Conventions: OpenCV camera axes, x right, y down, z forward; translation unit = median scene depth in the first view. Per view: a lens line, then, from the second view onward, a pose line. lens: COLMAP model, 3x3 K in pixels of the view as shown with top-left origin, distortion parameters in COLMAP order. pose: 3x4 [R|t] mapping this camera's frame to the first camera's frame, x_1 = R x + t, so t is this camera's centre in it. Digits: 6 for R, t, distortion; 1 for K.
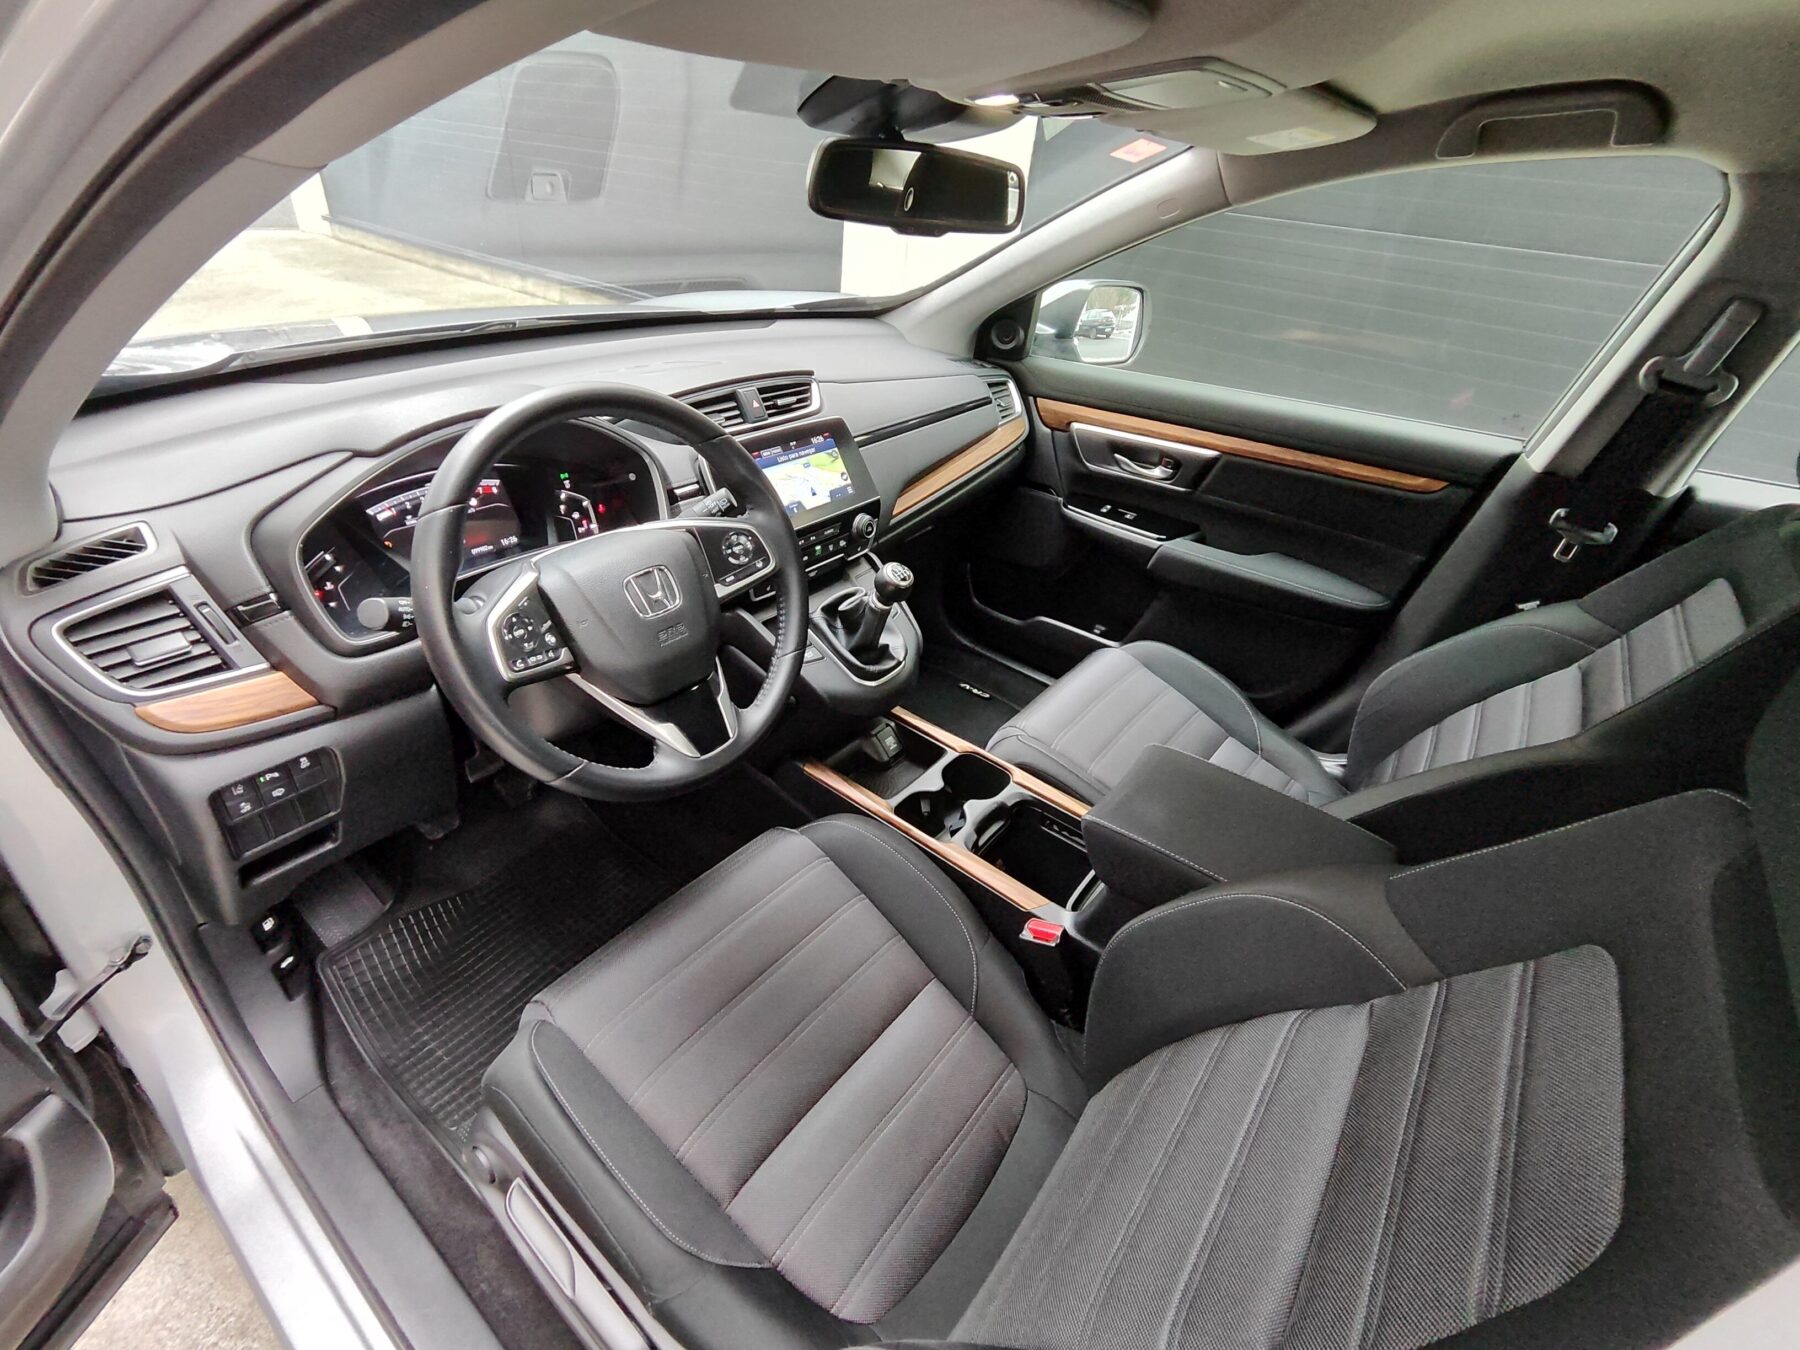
lens RADIAL K [[828.4, 0, 893.8], [0, 828.4, 672.8], [0, 0, 1]] dist [-0.015769, 0.008037]
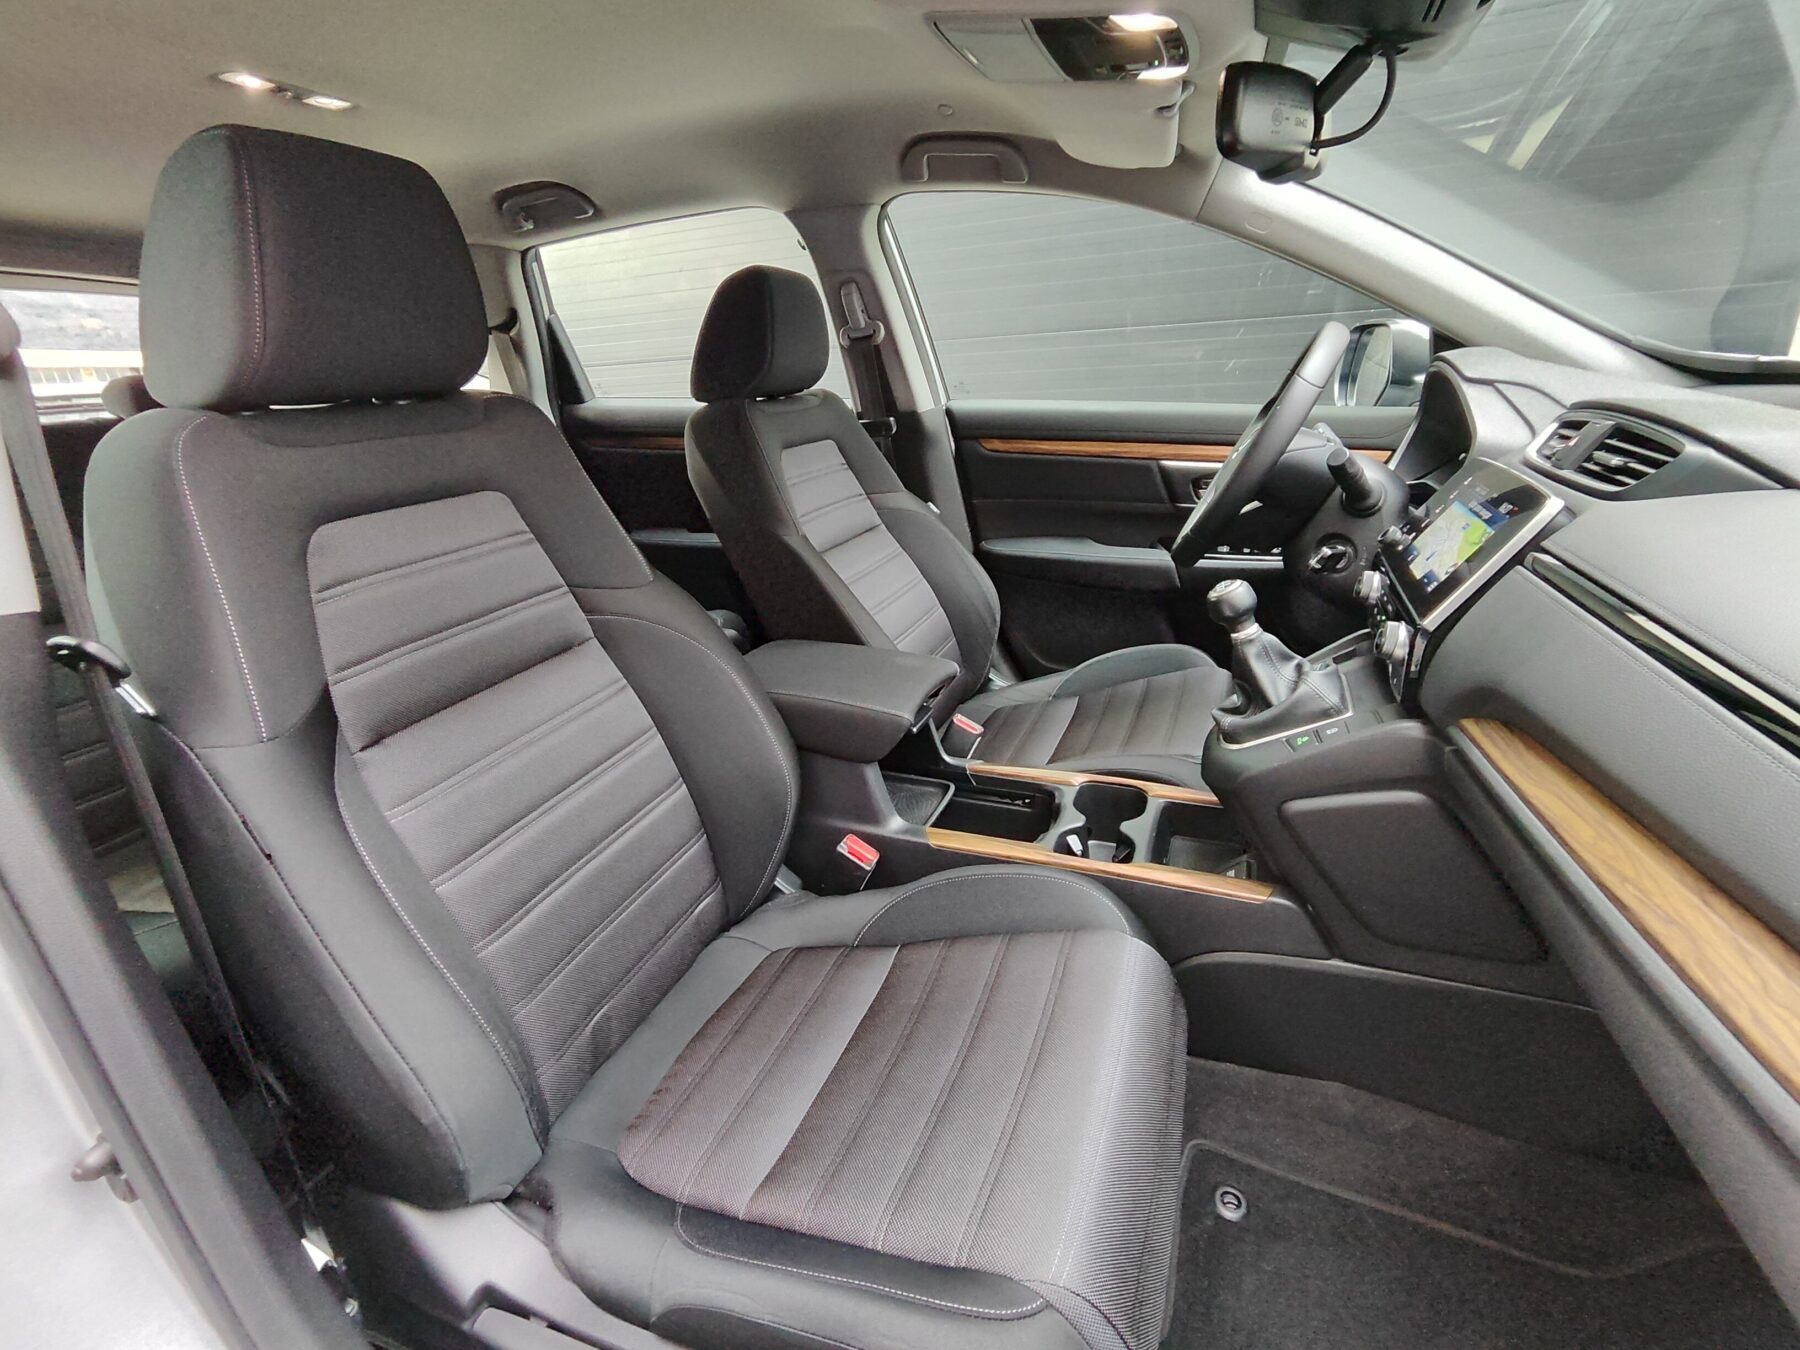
lens RADIAL K [[828.4, 0, 892.9], [0, 828.4, 670.1], [0, 0, 1]] dist [-0.015769, 0.008037]
pose [[-0.966681, 0.059788, -0.248903, 0.515364], [-0.159693, 0.619083, 0.768917, -0.619979], [0.200064, 0.783046, -0.588909, 1.402324]]
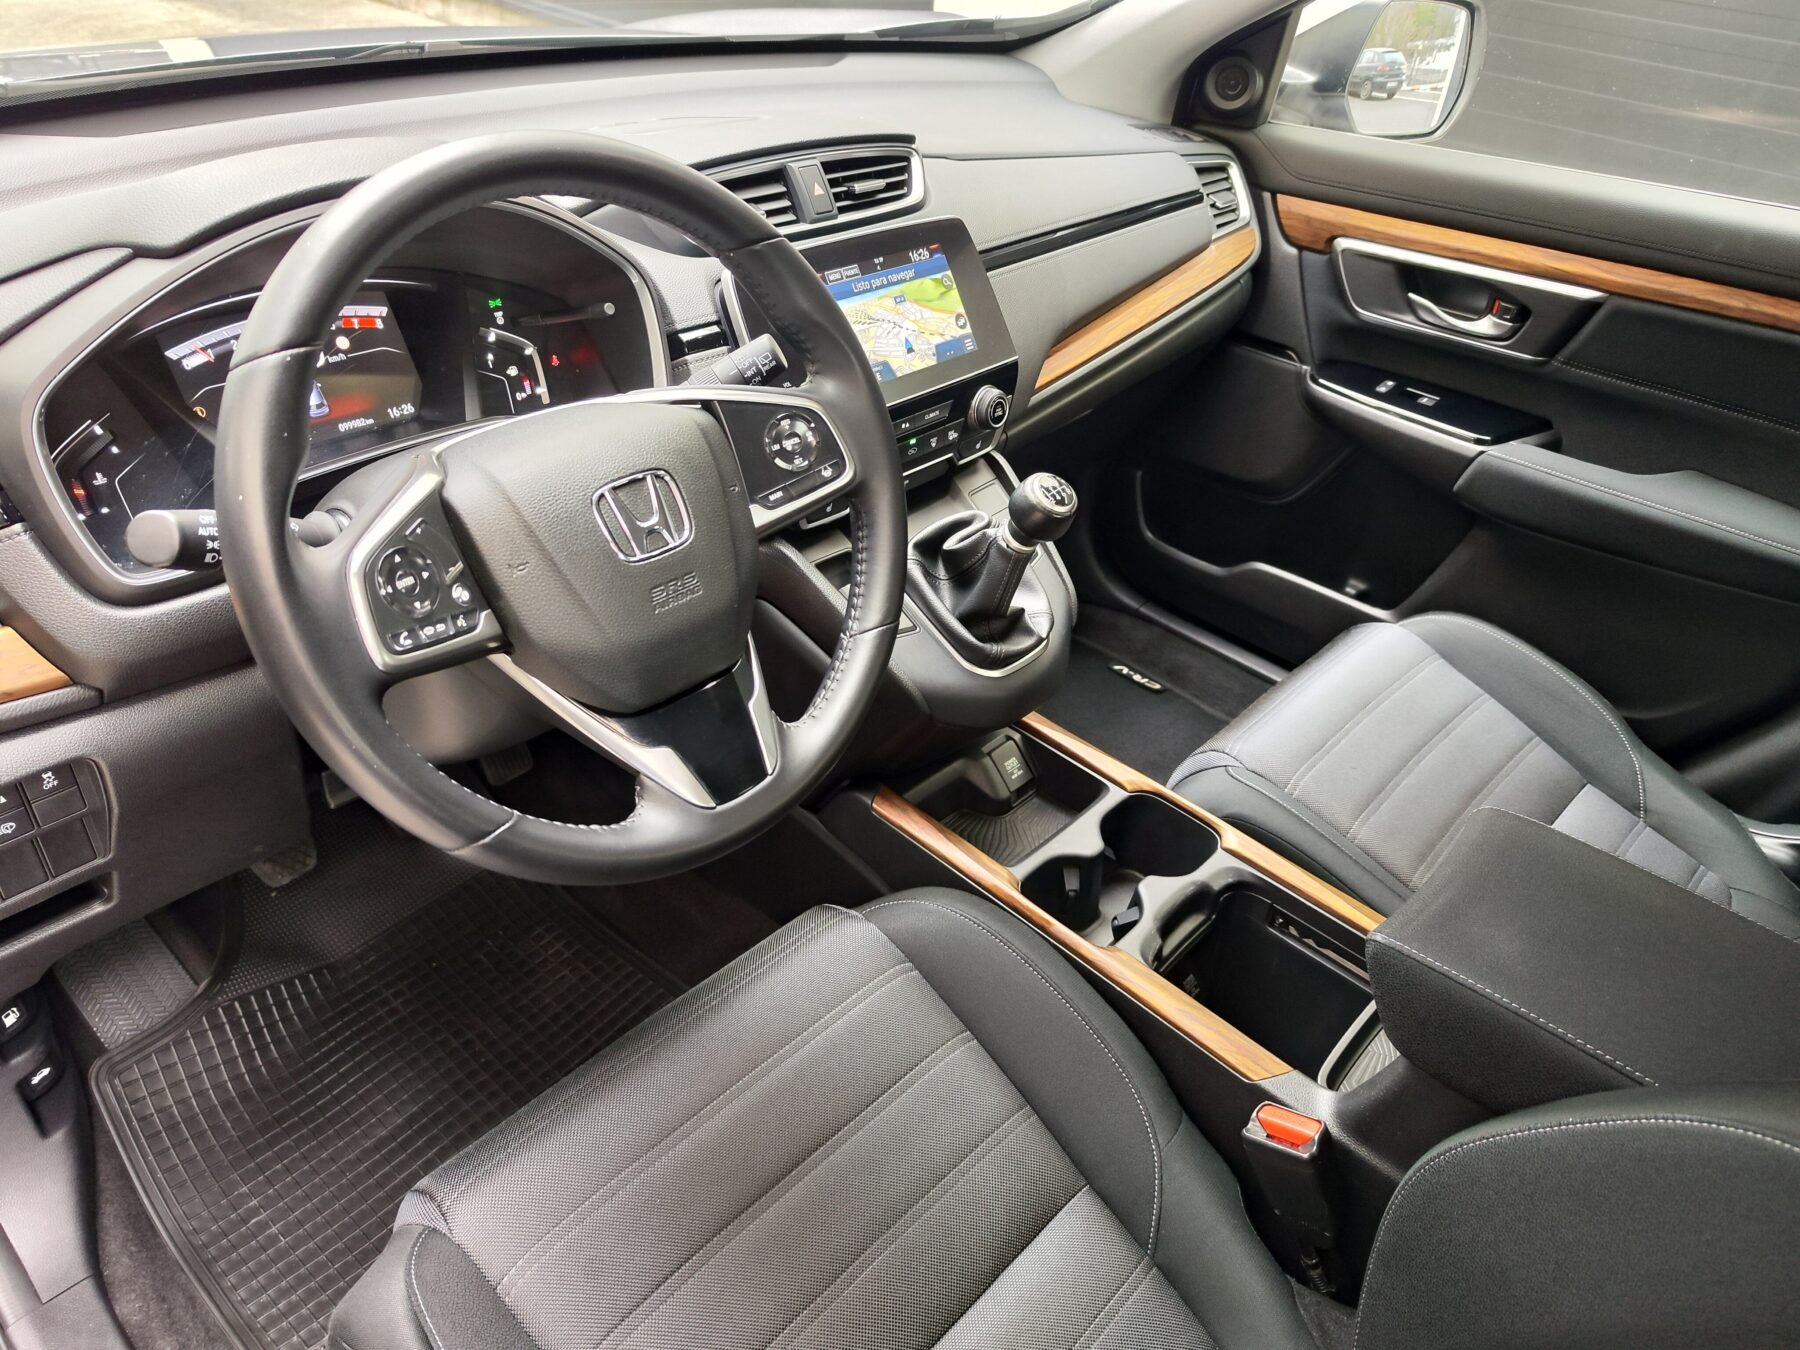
lens RADIAL K [[1232.4, 0, 888.7], [0, 1232.4, 675.5], [0, 0, 1]] dist [0.026496, -0.031984]
pose [[0.996639, 0.046019, -0.067778, -0.041781], [-0.042987, 0.998037, 0.045544, -0.023097], [0.069741, -0.042478, 0.996660, 0.113881]]
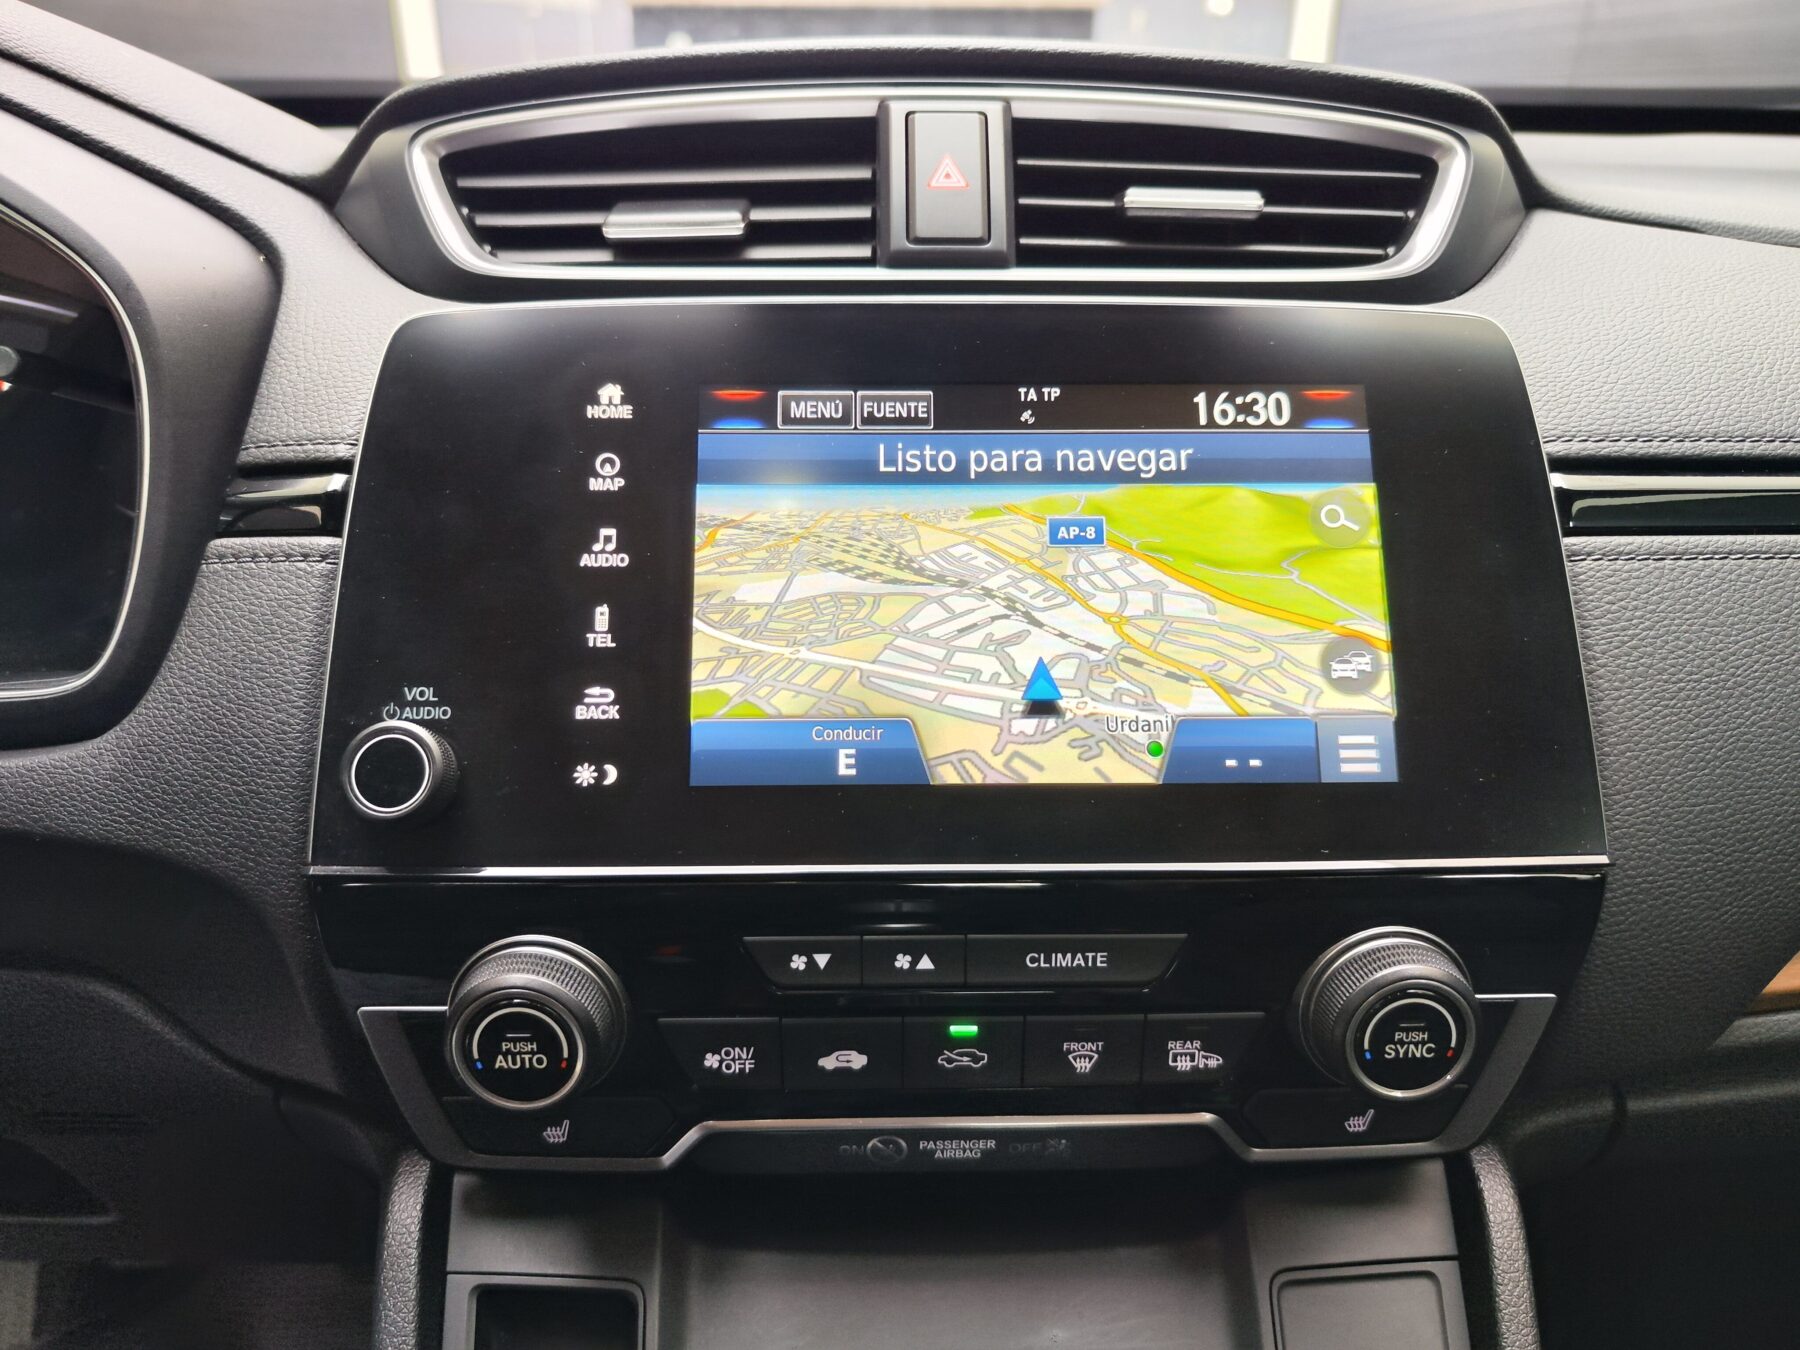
lens RADIAL K [[1232.4, 0, 910.5], [0, 1232.4, 662.5], [0, 0, 1]] dist [0.026496, -0.031984]
pose [[0.638355, 0.236052, -0.732654, 0.060745], [-0.376679, 0.925861, -0.029896, -0.208579], [0.671279, 0.295060, 0.679944, 0.826916]]
